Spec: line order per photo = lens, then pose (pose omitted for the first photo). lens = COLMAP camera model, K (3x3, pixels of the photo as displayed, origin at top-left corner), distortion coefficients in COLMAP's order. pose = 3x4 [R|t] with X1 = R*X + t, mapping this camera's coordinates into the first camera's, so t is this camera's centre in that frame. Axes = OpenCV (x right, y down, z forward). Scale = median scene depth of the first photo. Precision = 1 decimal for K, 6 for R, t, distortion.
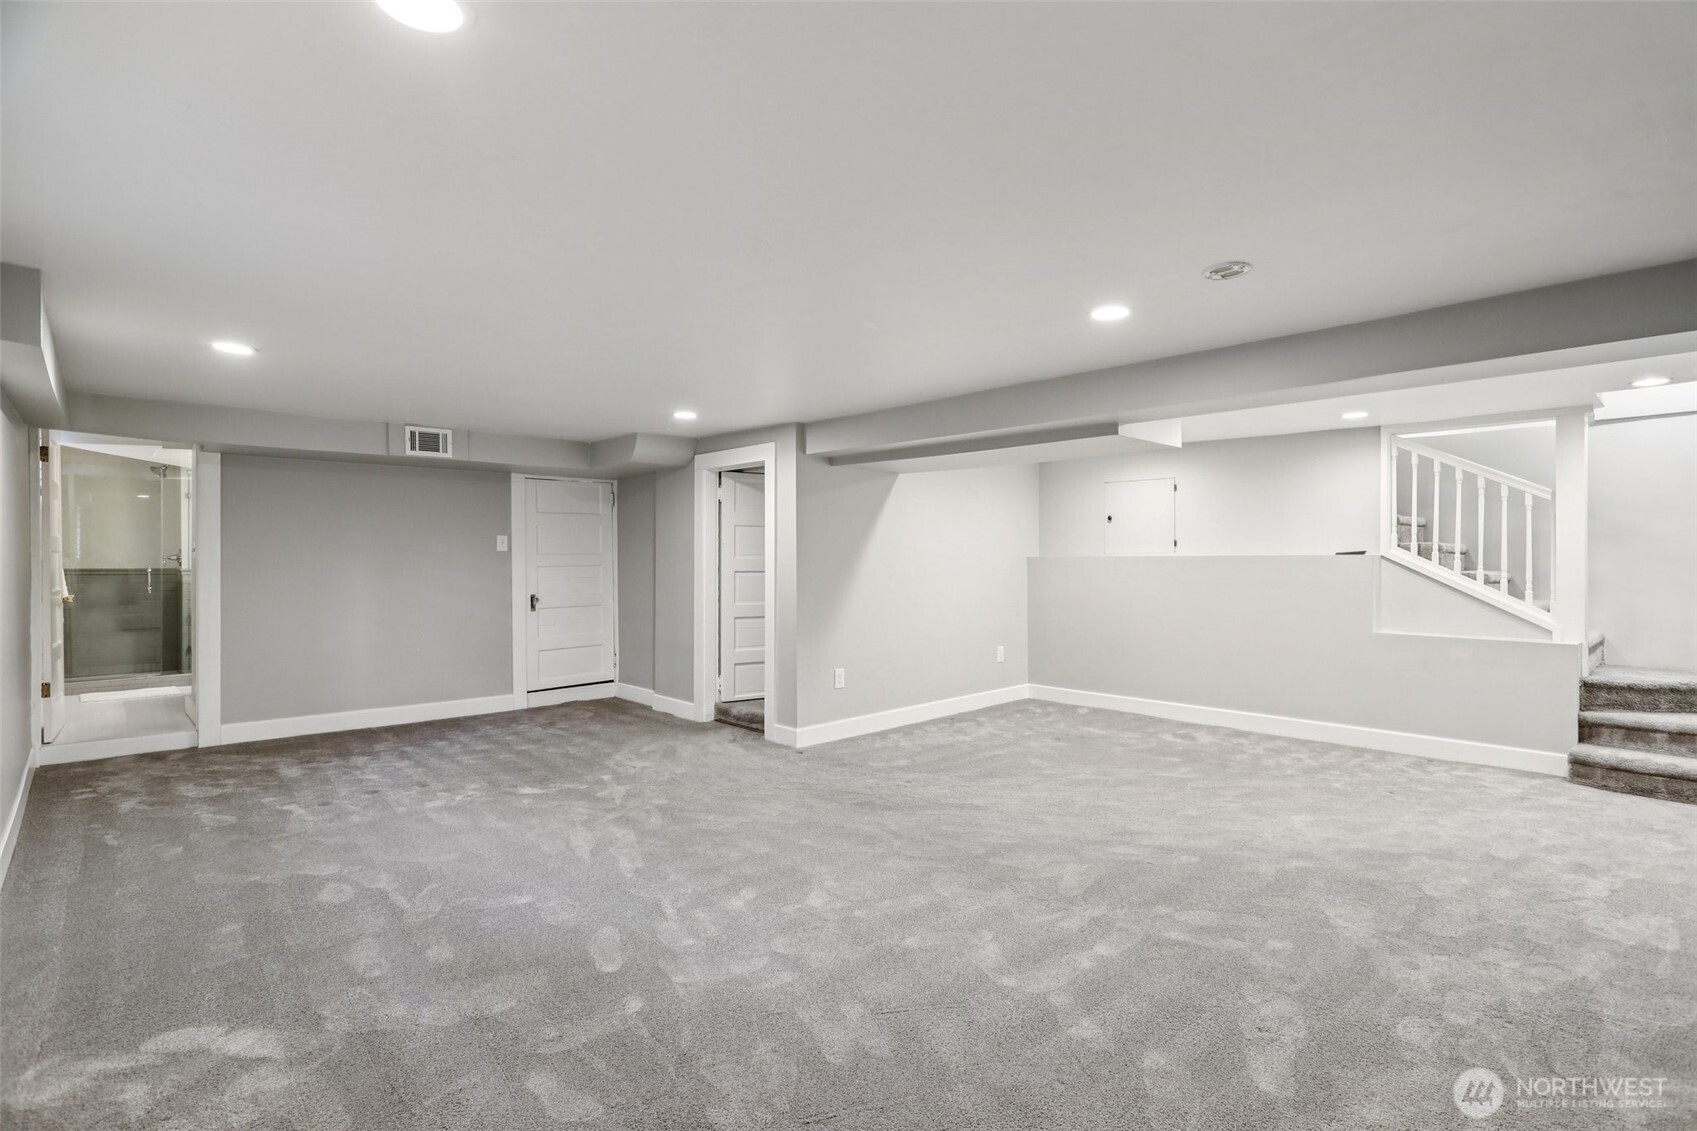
lens RADIAL K [[820.4, 0, 848.5], [0, 820.4, 565.5], [0, 0, 1]] dist [0.000374, 0.000016]
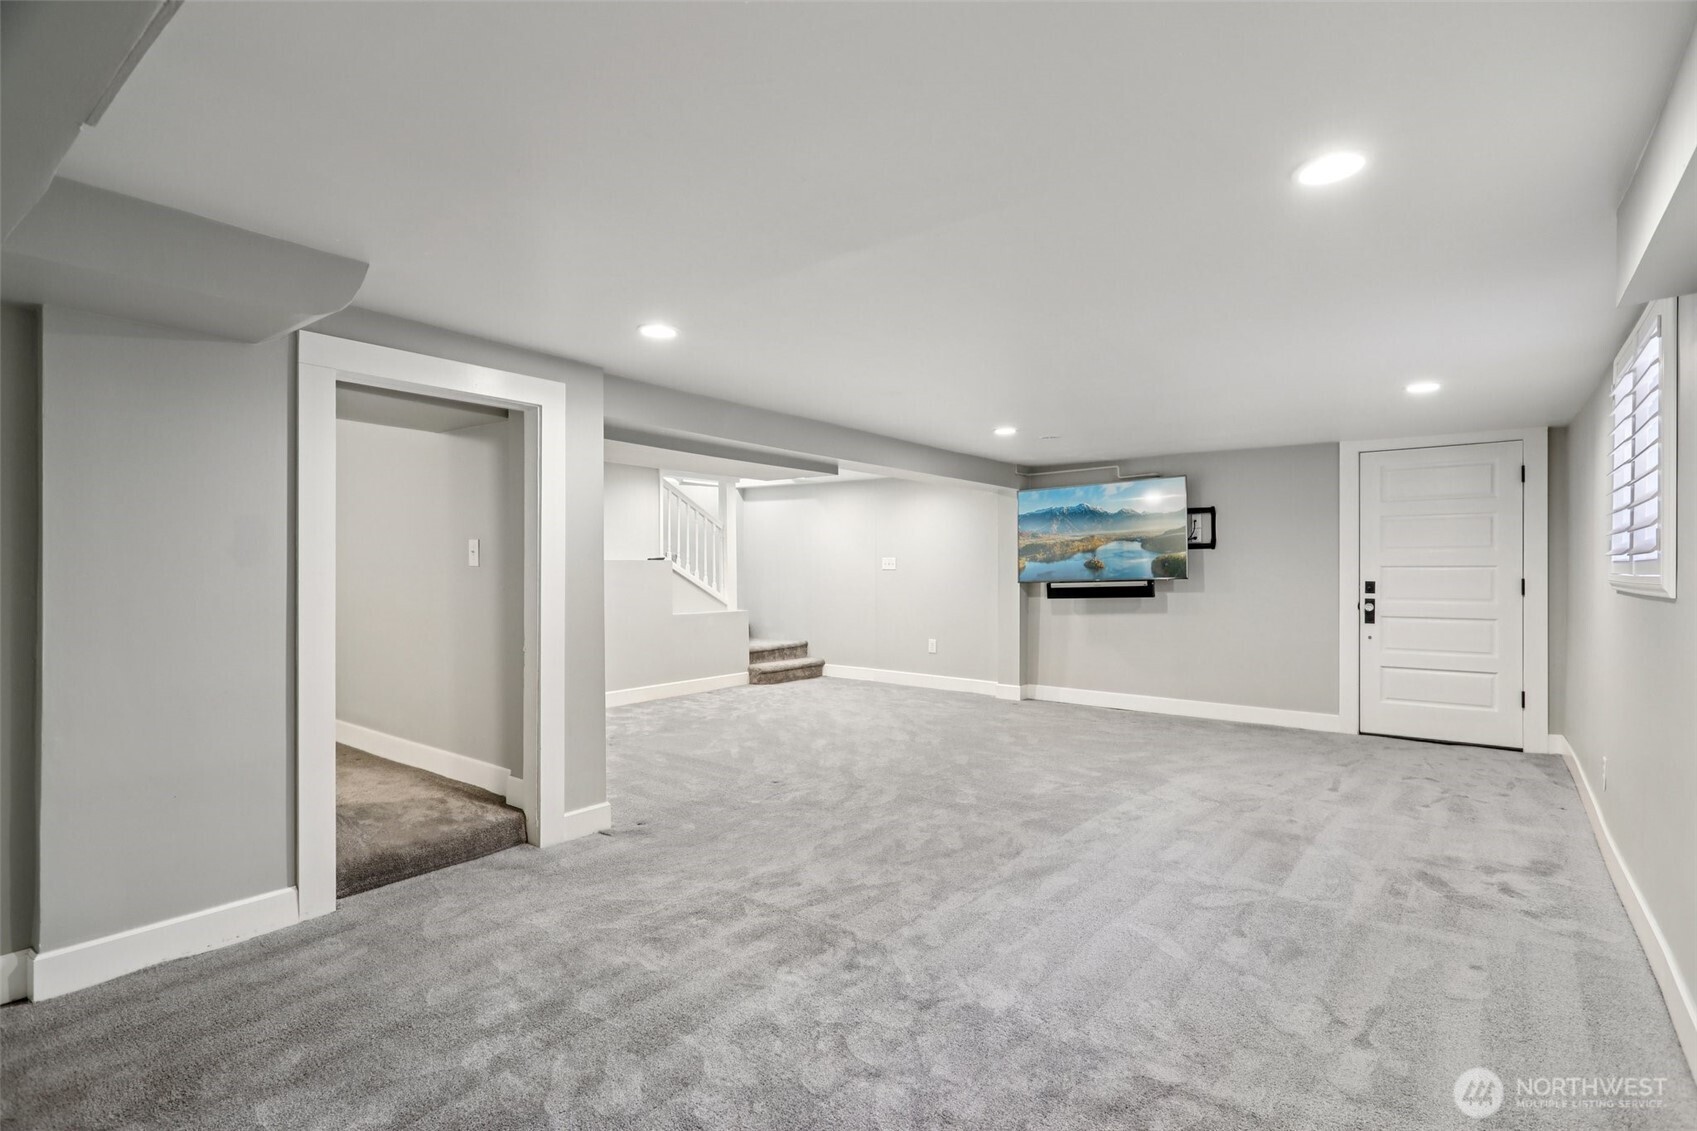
lens RADIAL K [[820.4, 0, 848.5], [0, 820.4, 565.5], [0, 0, 1]] dist [0.000374, 0.000016]
pose [[-0.160197, -0.004161, 0.987076, -0.796295], [0.003064, 0.999984, 0.004713, -0.008240], [-0.987080, 0.003780, -0.160182, 0.909118]]
